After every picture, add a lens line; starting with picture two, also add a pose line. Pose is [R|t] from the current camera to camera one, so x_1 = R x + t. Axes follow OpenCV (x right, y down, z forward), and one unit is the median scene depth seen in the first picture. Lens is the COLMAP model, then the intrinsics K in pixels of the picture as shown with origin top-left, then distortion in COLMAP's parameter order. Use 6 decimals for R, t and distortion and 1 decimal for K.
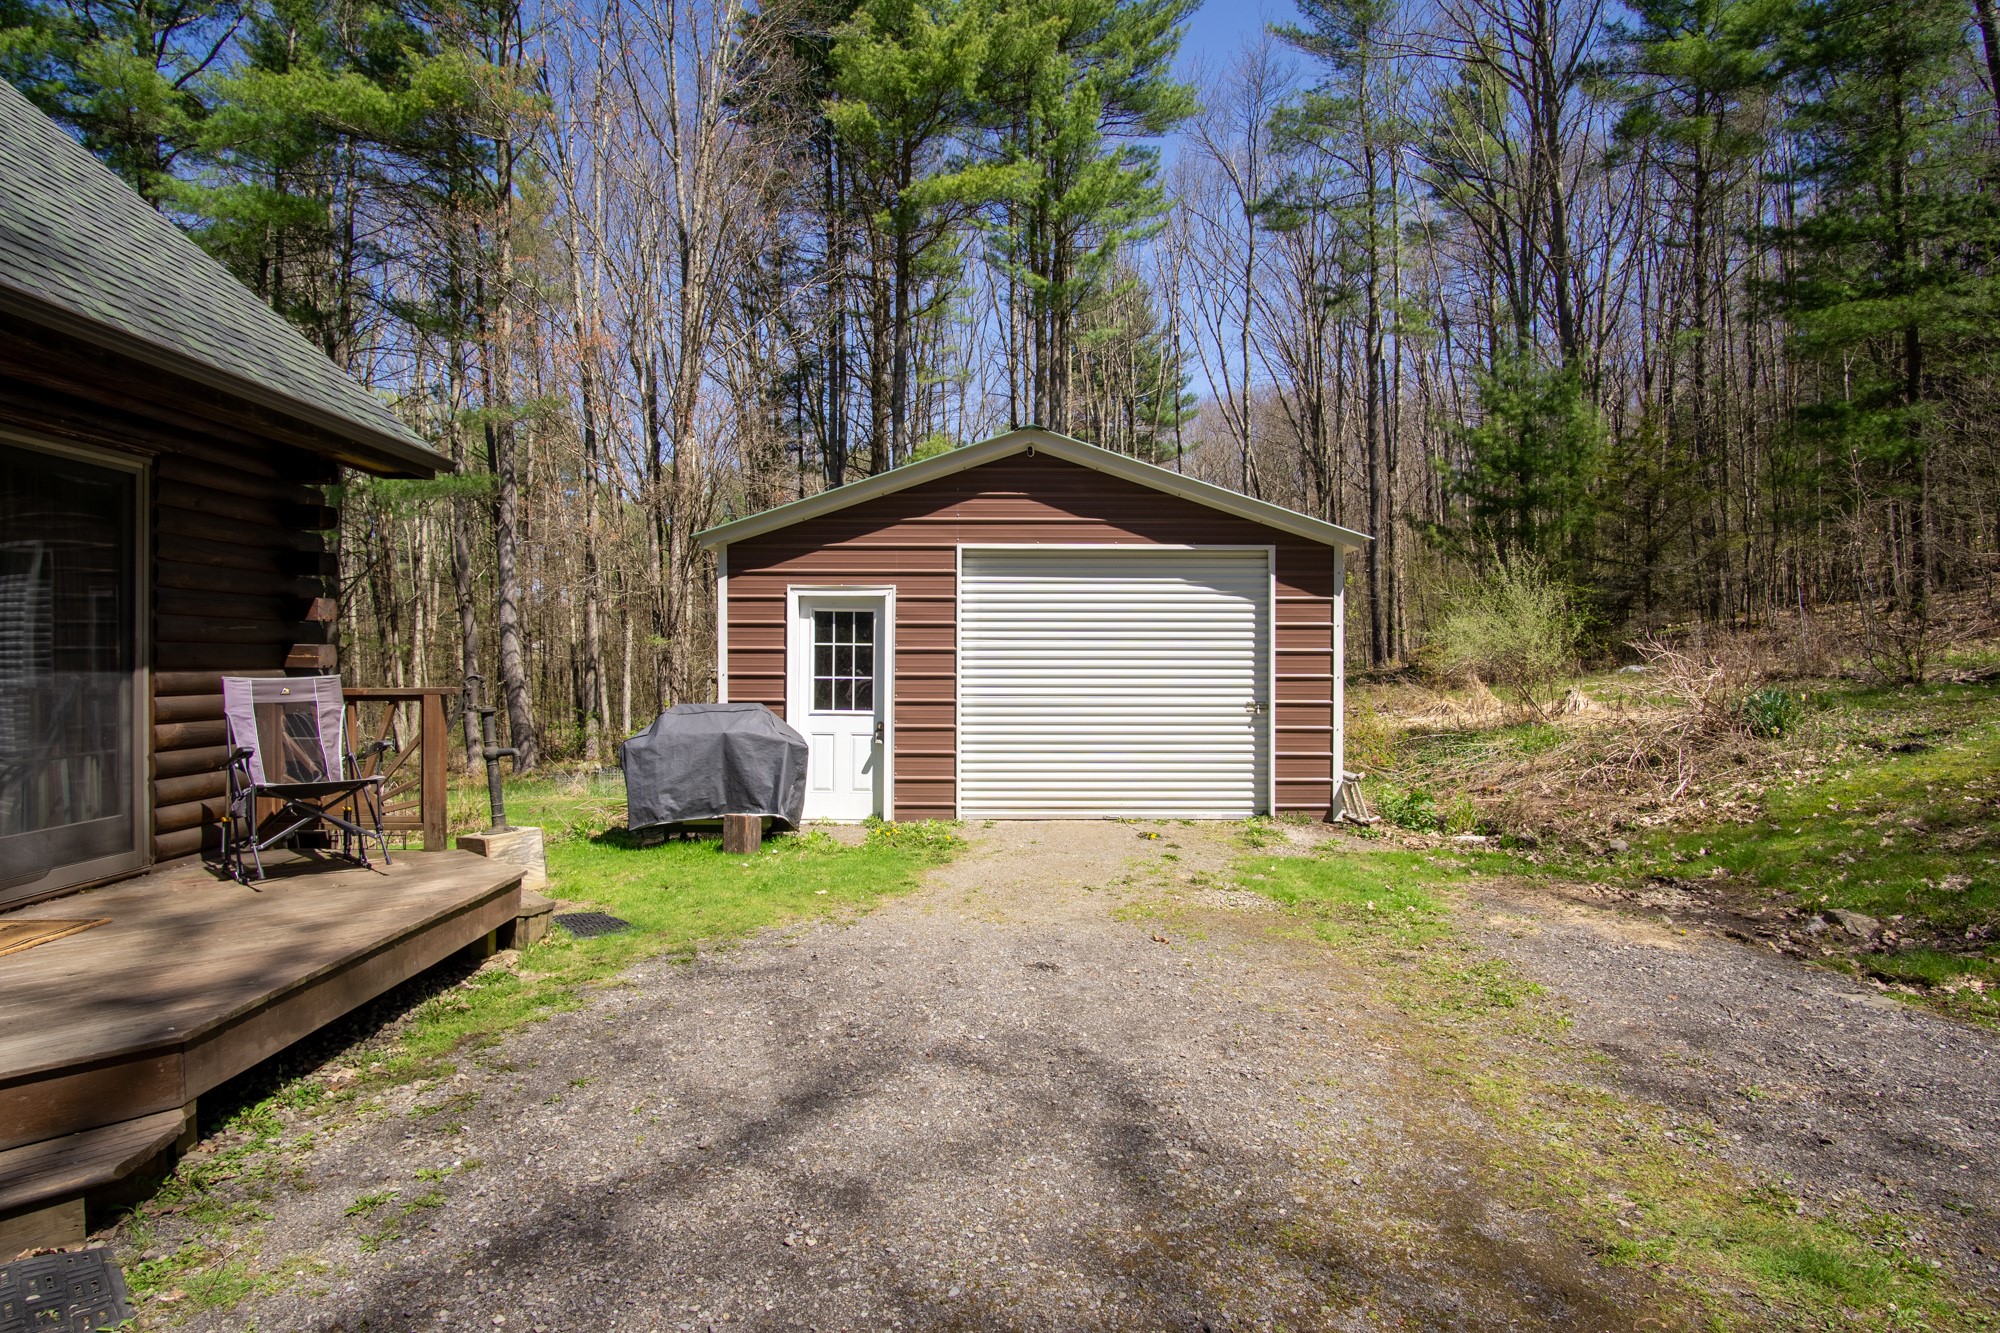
lens RADIAL K [[1097.9, 0, 989.5], [0, 1097.9, 660.3], [0, 0, 1]] dist [-0.025468, 0.000740]
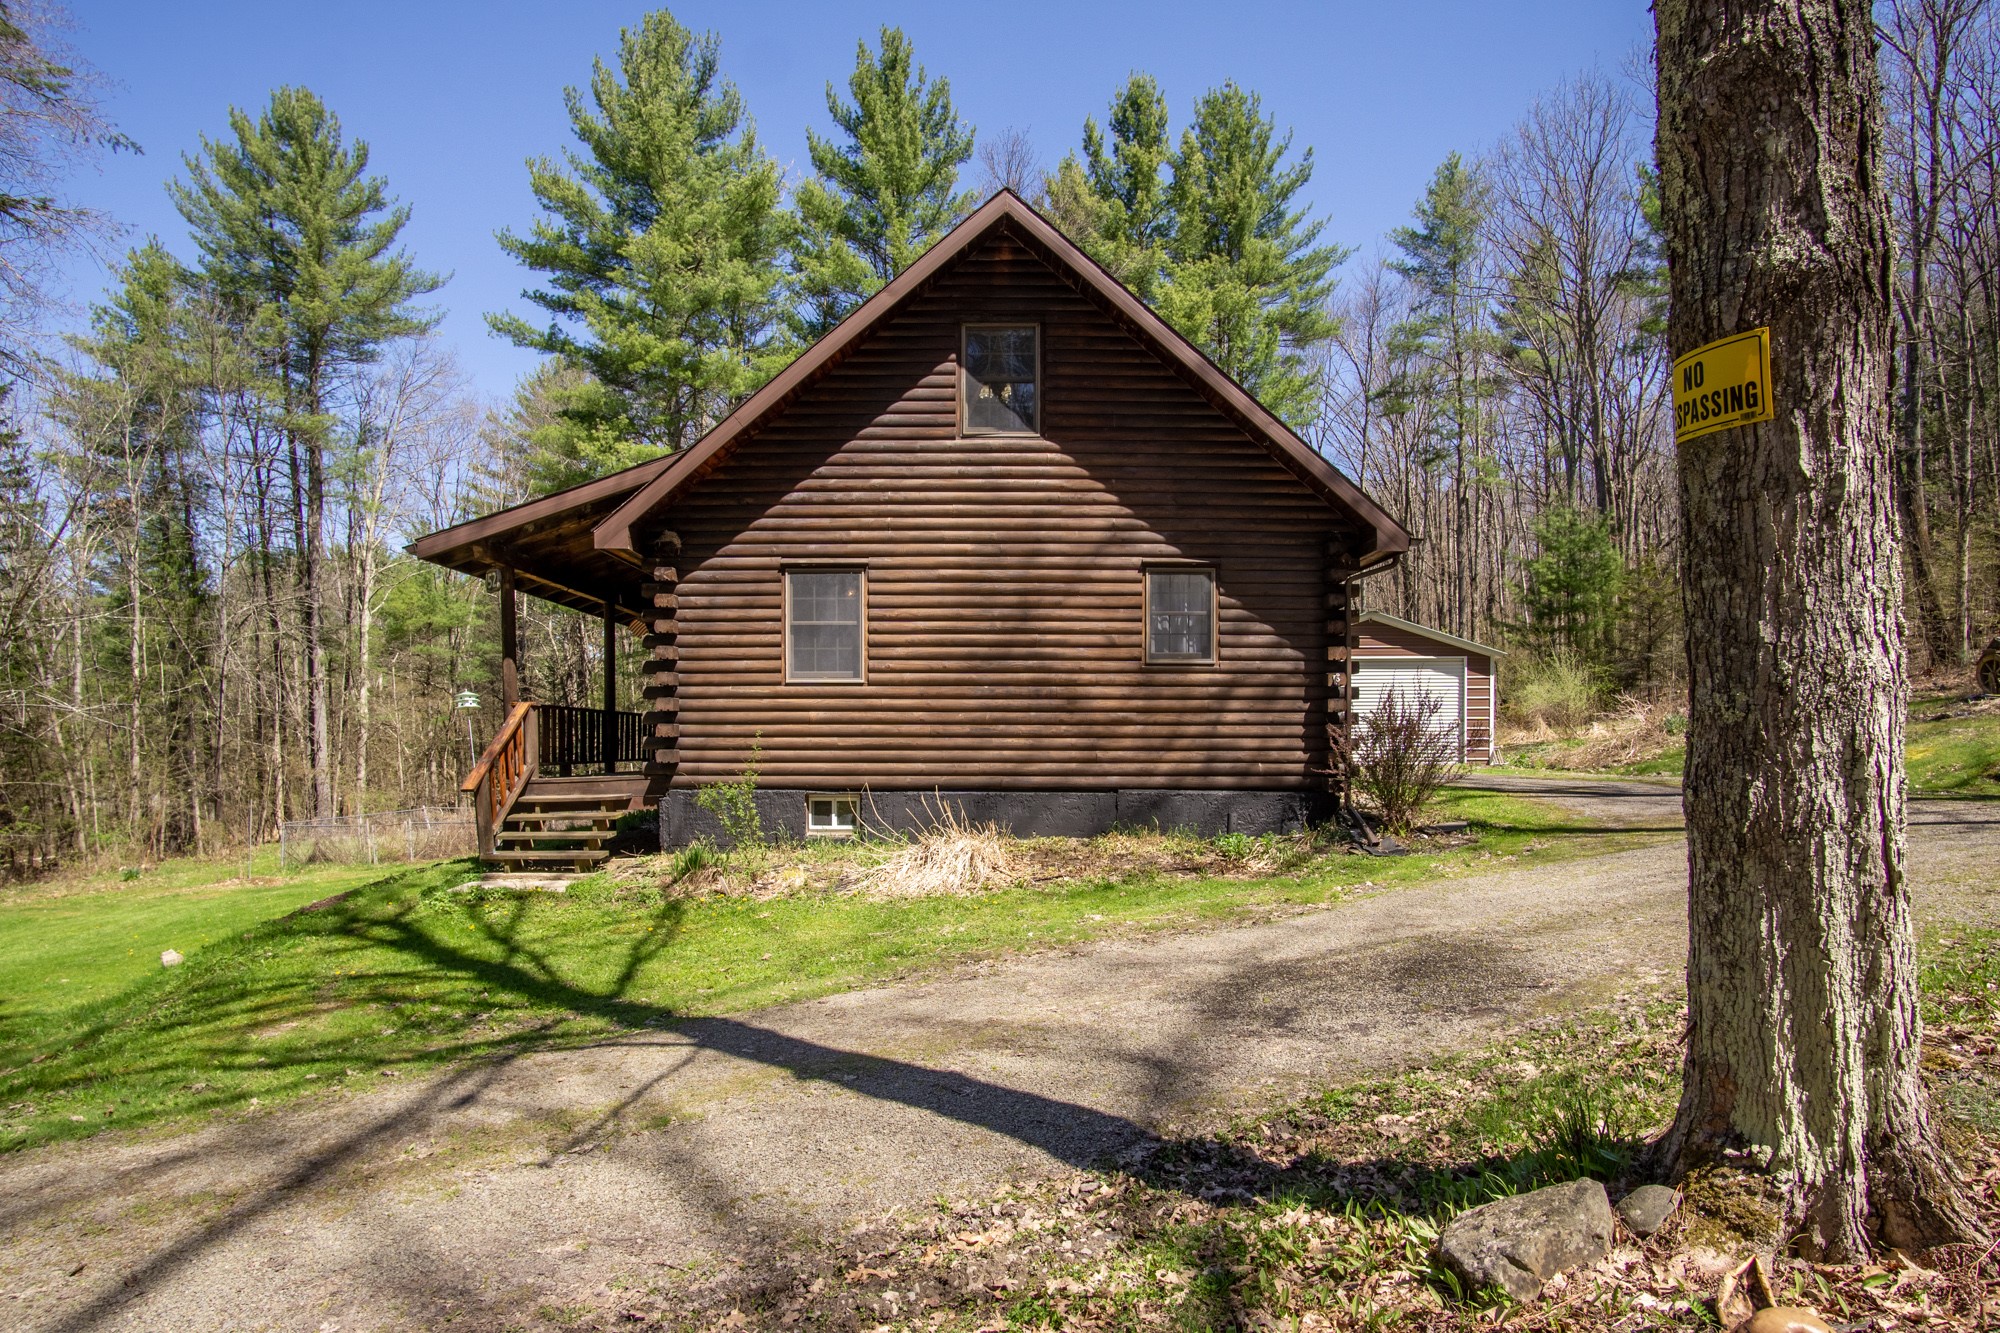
lens RADIAL K [[1121.2, 0, 999.4], [0, 1121.2, 757.3], [0, 0, 1]] dist [-0.023203, -0.000127]
pose [[0.999782, -0.003647, -0.020559, -0.758205], [0.003986, 0.999856, 0.016478, 0.081836], [0.020496, -0.016556, 0.999653, -1.585875]]
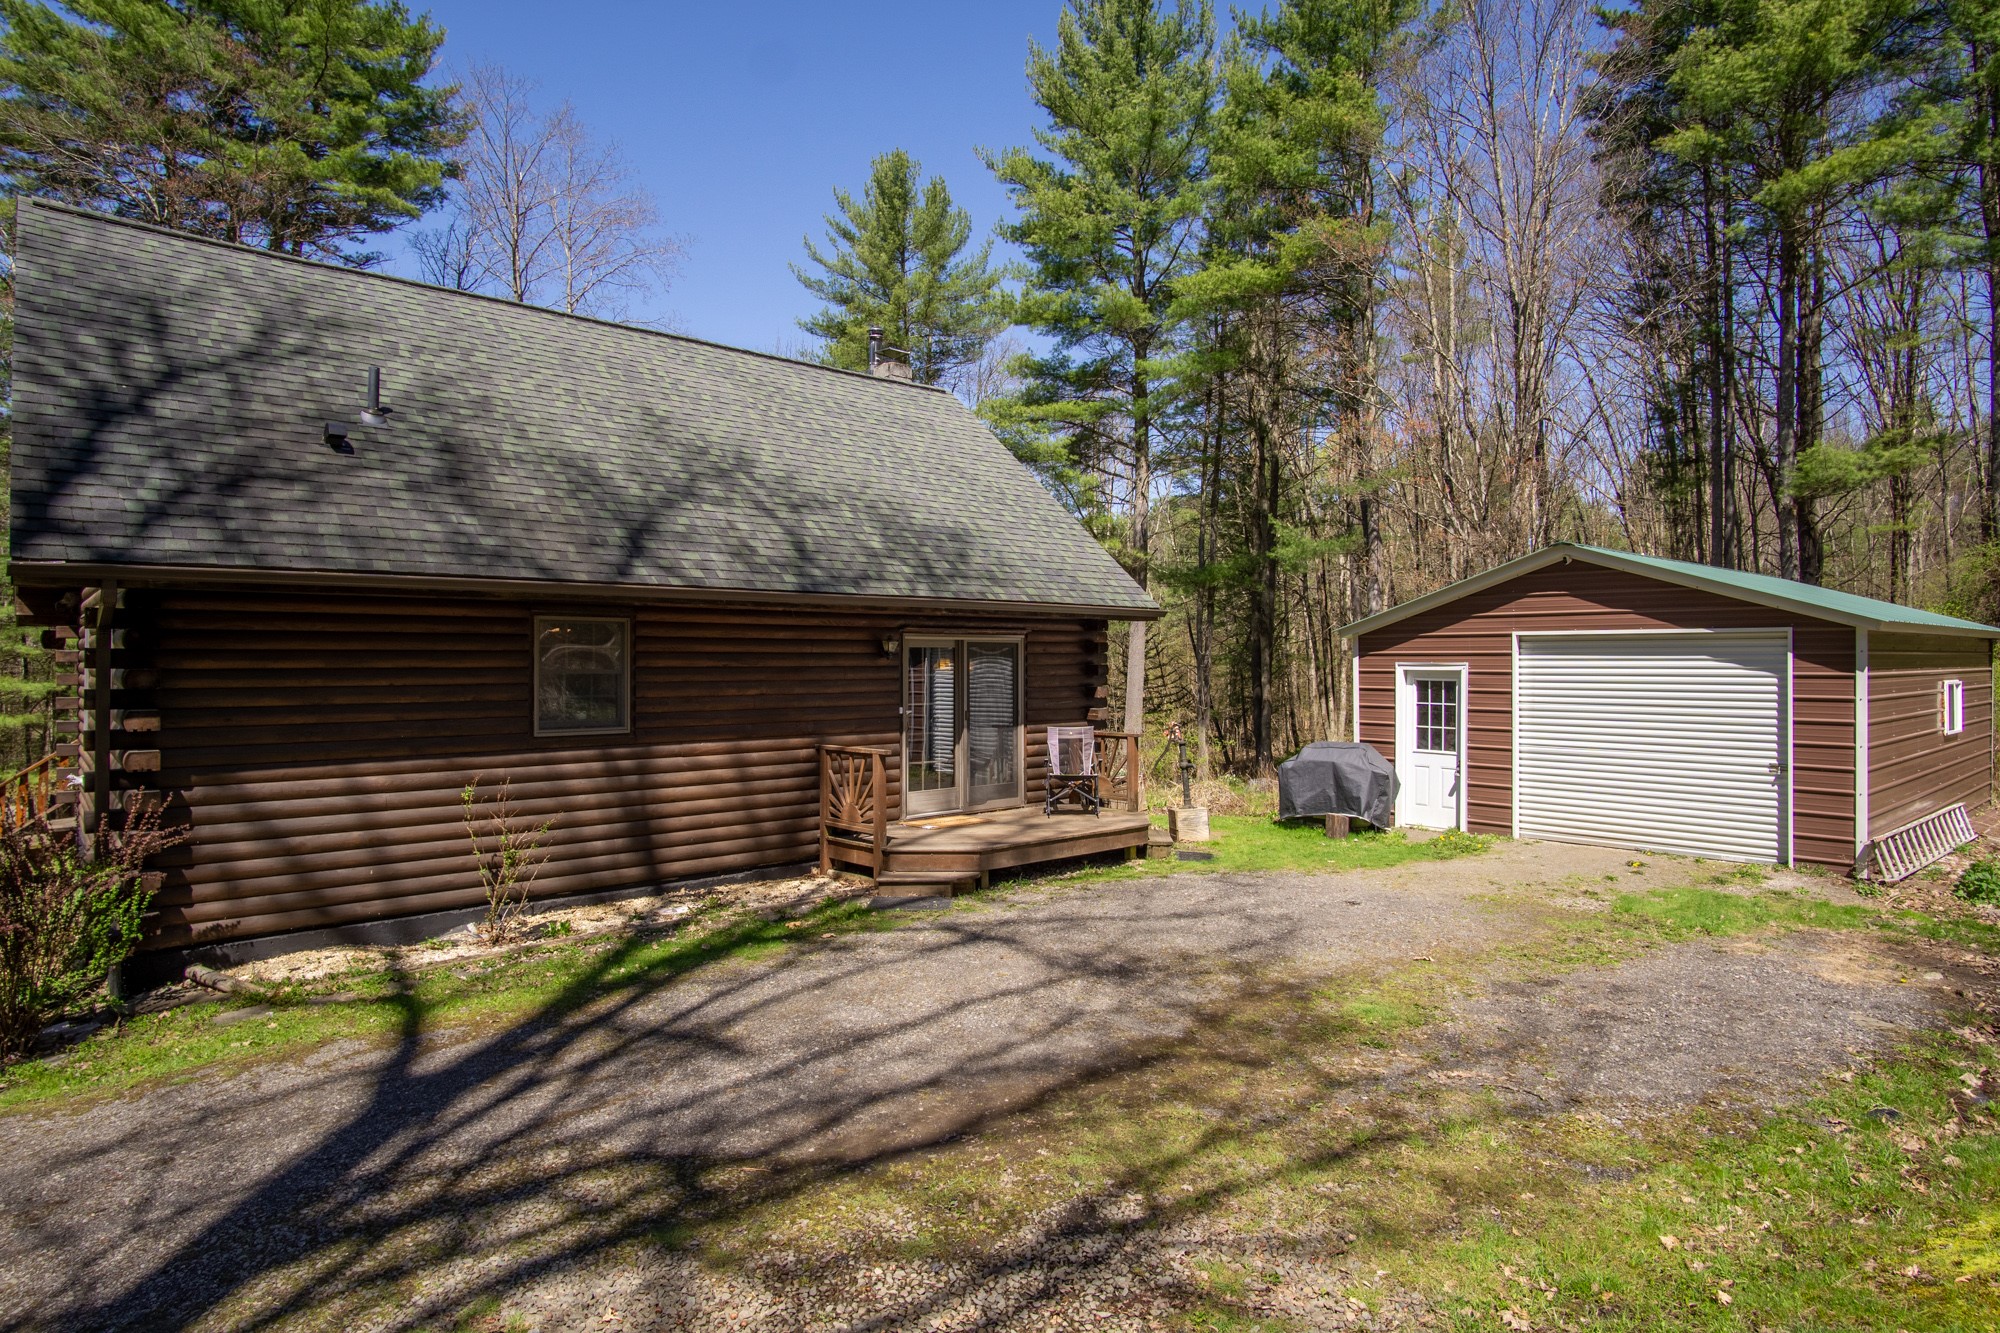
lens RADIAL K [[1097.9, 0, 989.5], [0, 1097.9, 660.3], [0, 0, 1]] dist [-0.025468, 0.000740]
pose [[0.656398, -0.002780, -0.754410, 0.554809], [0.001465, 0.999996, -0.002410, -0.068261], [0.754414, 0.000476, 0.656399, -0.360407]]
